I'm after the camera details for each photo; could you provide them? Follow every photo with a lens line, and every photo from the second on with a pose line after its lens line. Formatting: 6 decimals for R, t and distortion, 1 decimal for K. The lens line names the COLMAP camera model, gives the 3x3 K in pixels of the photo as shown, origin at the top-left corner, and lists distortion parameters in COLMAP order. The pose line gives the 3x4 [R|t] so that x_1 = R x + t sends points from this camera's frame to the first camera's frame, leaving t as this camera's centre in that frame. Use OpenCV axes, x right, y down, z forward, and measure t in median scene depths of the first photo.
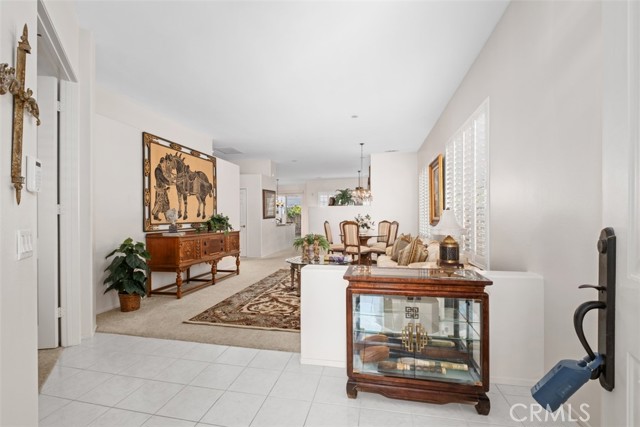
lens RADIAL K [[276.5, 0, 323.6], [0, 276.5, 218.4], [0, 0, 1]] dist [0.000610, -0.004745]
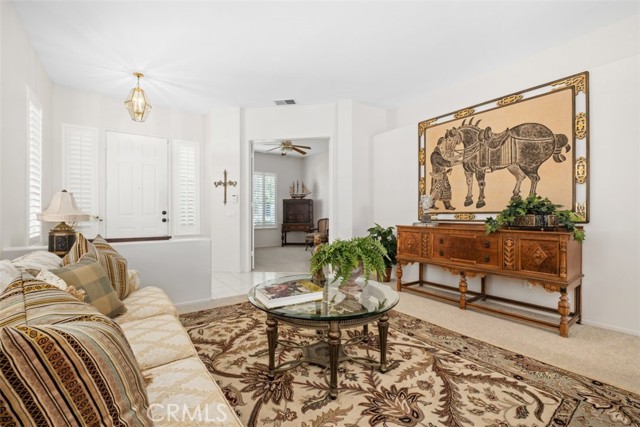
lens RADIAL K [[276.5, 0, 318.0], [0, 276.5, 212.2], [0, 0, 1]] dist [0.000610, -0.004745]
pose [[-0.678976, -0.002860, -0.734155, 0.298059], [-0.001043, 0.999995, -0.002931, 0.018307], [0.734160, -0.001224, -0.678976, 1.188000]]
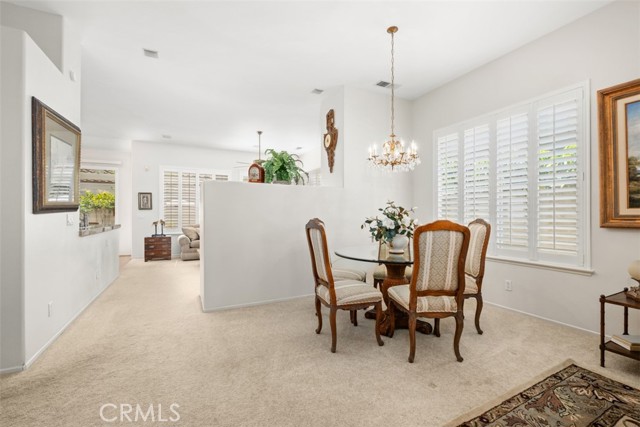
lens RADIAL K [[276.5, 0, 321.0], [0, 276.5, 214.7], [0, 0, 1]] dist [0.000610, -0.004745]
pose [[0.790387, 0.002647, 0.612602, -0.279427], [-0.000285, 0.999992, -0.003953, 0.007512], [-0.612608, 0.002950, 0.790381, 1.080817]]
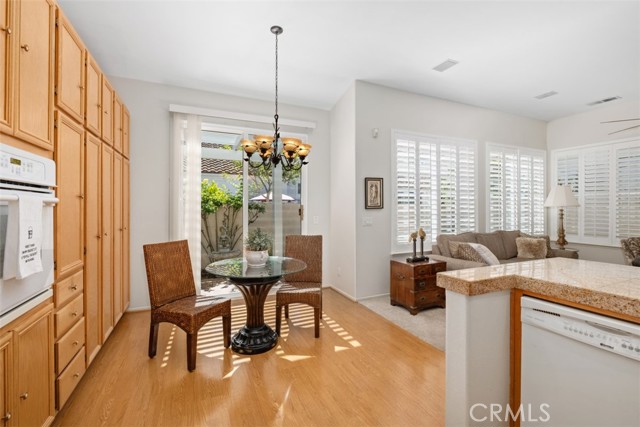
lens RADIAL K [[276.5, 0, 309.5], [0, 276.5, 209.4], [0, 0, 1]] dist [0.000610, -0.004745]
pose [[0.823039, 0.003135, 0.567976, -0.730477], [0.000089, 0.999984, -0.005649, -0.019988], [-0.567985, 0.004700, 0.823026, 2.292541]]
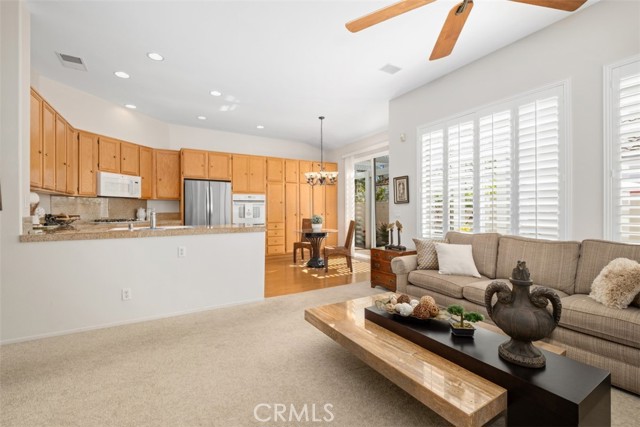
lens RADIAL K [[276.5, 0, 325.7], [0, 276.5, 212.6], [0, 0, 1]] dist [0.000610, -0.004745]
pose [[0.671513, 0.009854, -0.740928, 0.412729], [-0.001556, 0.999928, 0.011889, -0.005087], [0.740992, -0.006831, 0.671480, 2.025455]]
